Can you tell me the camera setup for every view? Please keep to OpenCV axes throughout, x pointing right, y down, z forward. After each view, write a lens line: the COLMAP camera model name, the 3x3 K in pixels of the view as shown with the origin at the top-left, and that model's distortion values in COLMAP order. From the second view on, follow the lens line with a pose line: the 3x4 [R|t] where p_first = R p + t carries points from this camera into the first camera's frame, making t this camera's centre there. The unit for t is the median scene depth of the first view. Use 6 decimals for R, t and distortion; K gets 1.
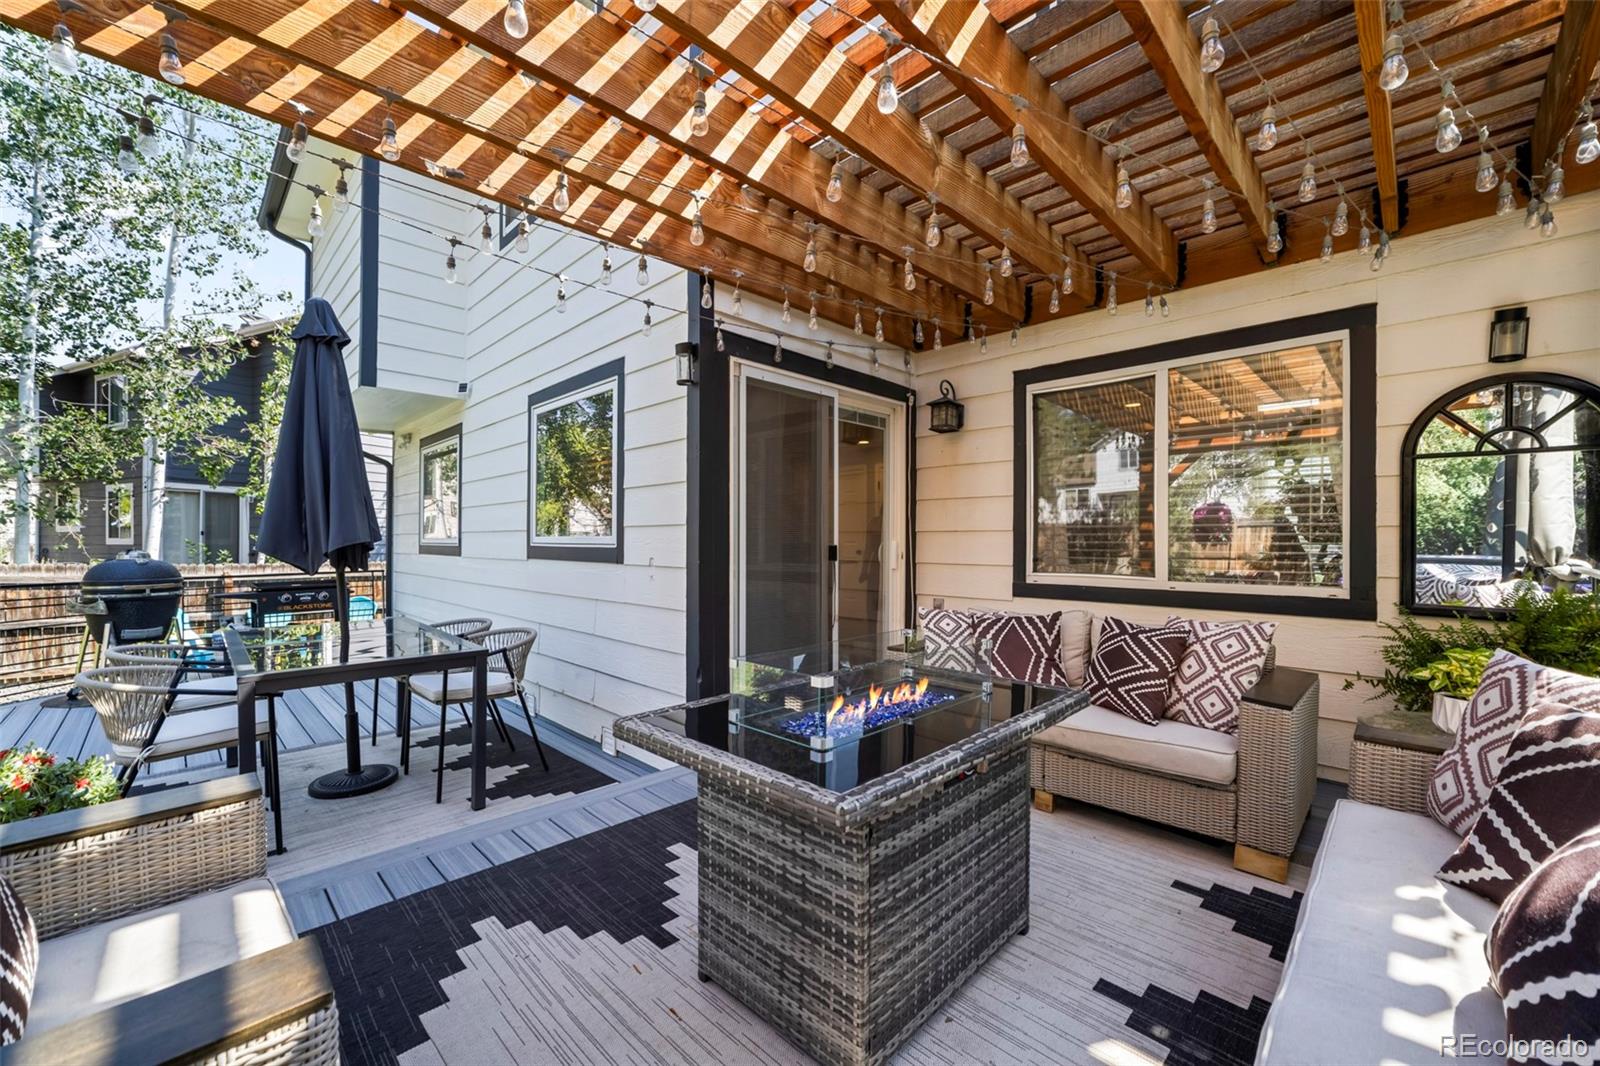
lens RADIAL K [[628.9, 0, 795.8], [0, 628.9, 535.7], [0, 0, 1]] dist [-0.016719, 0.006645]
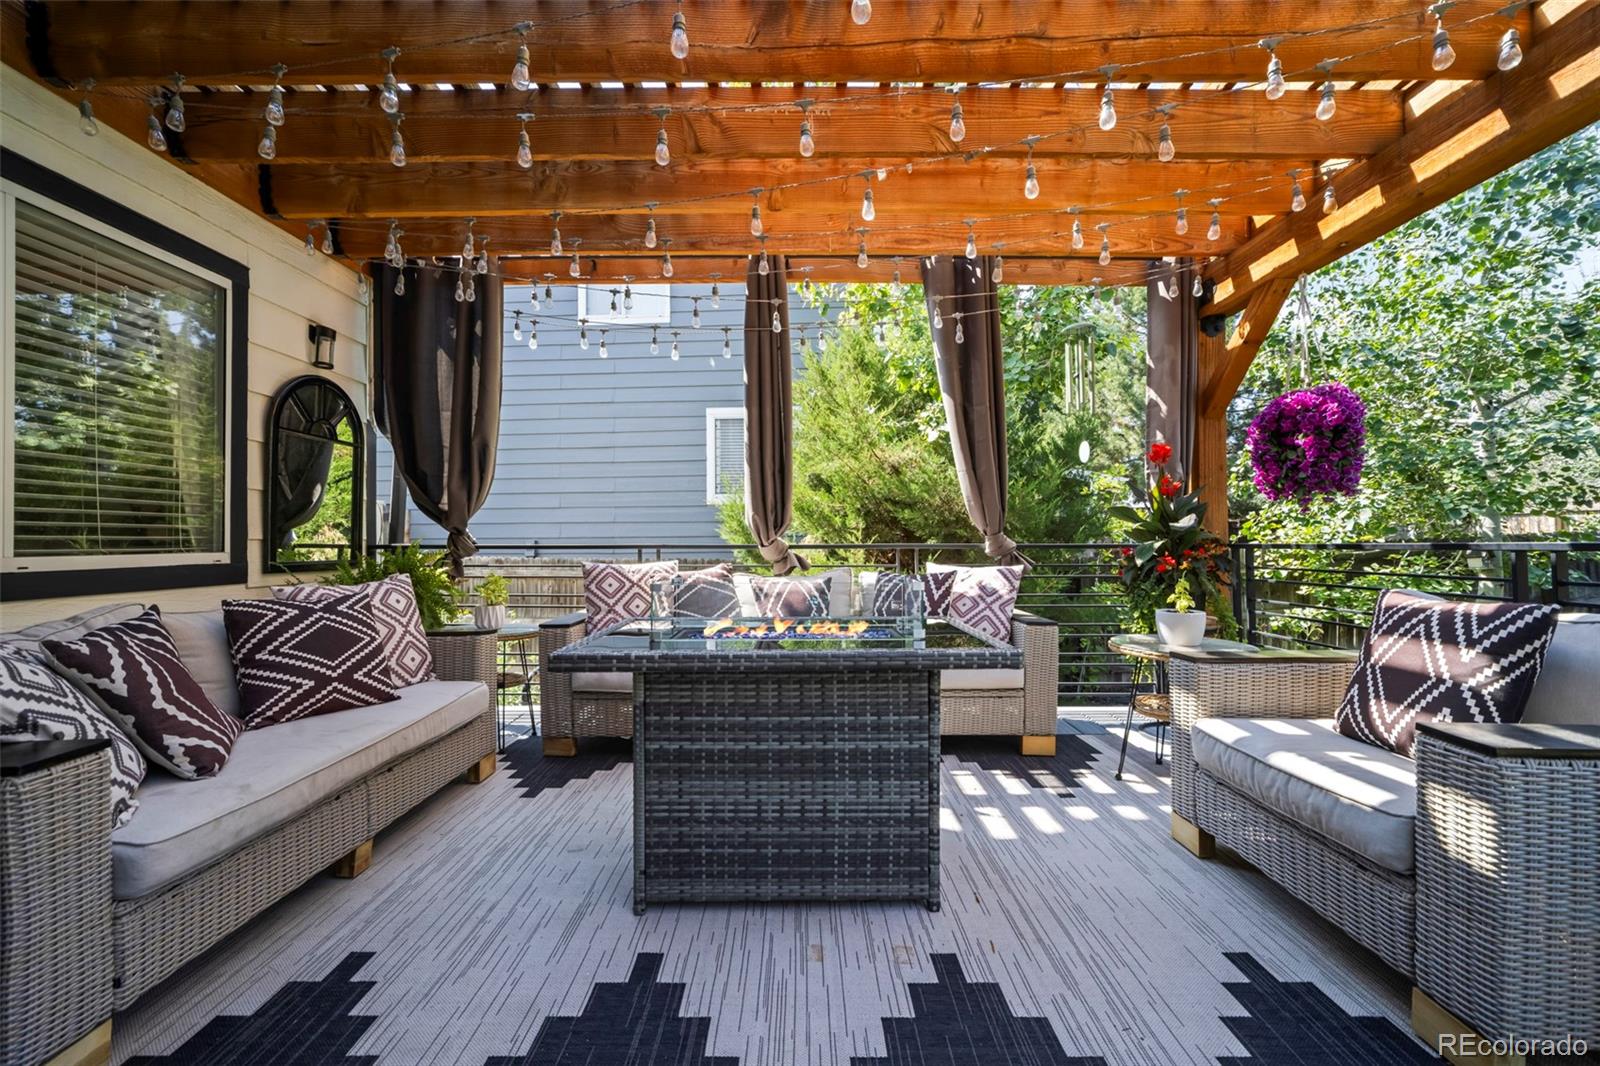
lens RADIAL K [[628.9, 0, 803.6], [0, 628.9, 537.4], [0, 0, 1]] dist [-0.016719, 0.006645]
pose [[-0.706875, 0.004142, 0.707326, -0.430880], [0.000219, 0.999984, -0.005636, 0.071698], [-0.707338, -0.003829, -0.706865, 1.125602]]
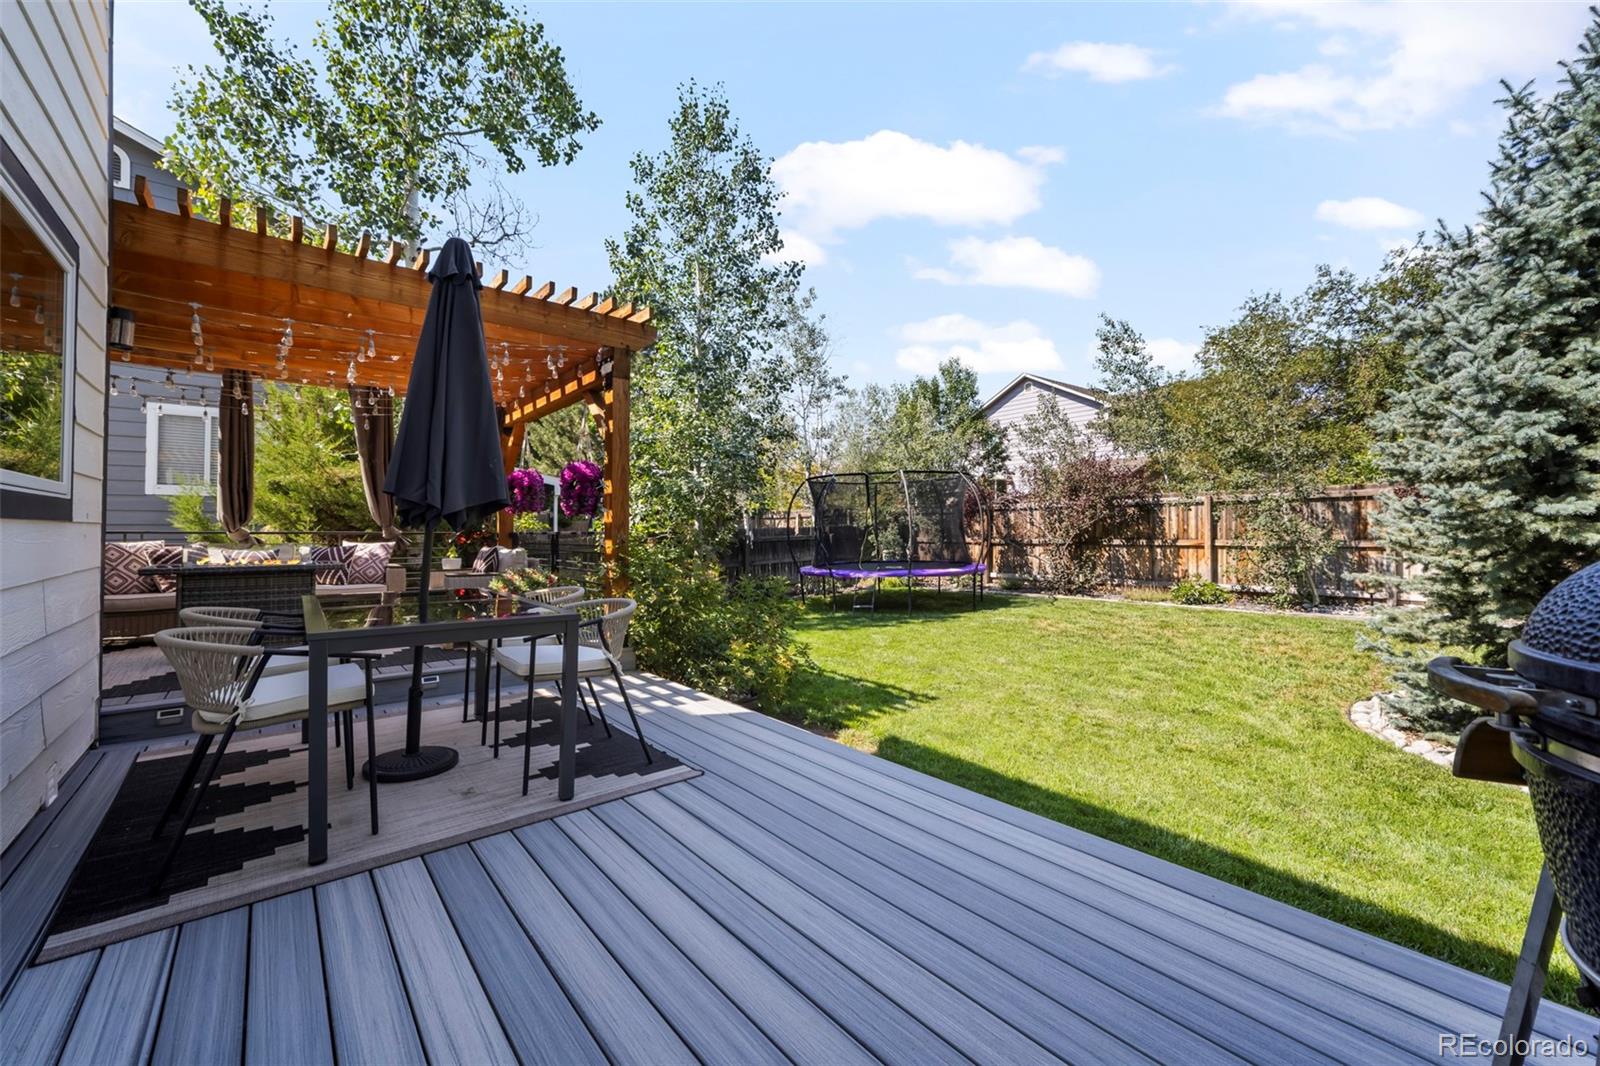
lens RADIAL K [[628.9, 0, 782.9], [0, 628.9, 512.2], [0, 0, 1]] dist [-0.016719, 0.006645]
pose [[-0.995268, -0.002421, 0.097141, -1.635610], [-0.005548, 0.999475, -0.031936, 0.070339], [-0.097013, -0.032324, -0.994758, 2.292297]]
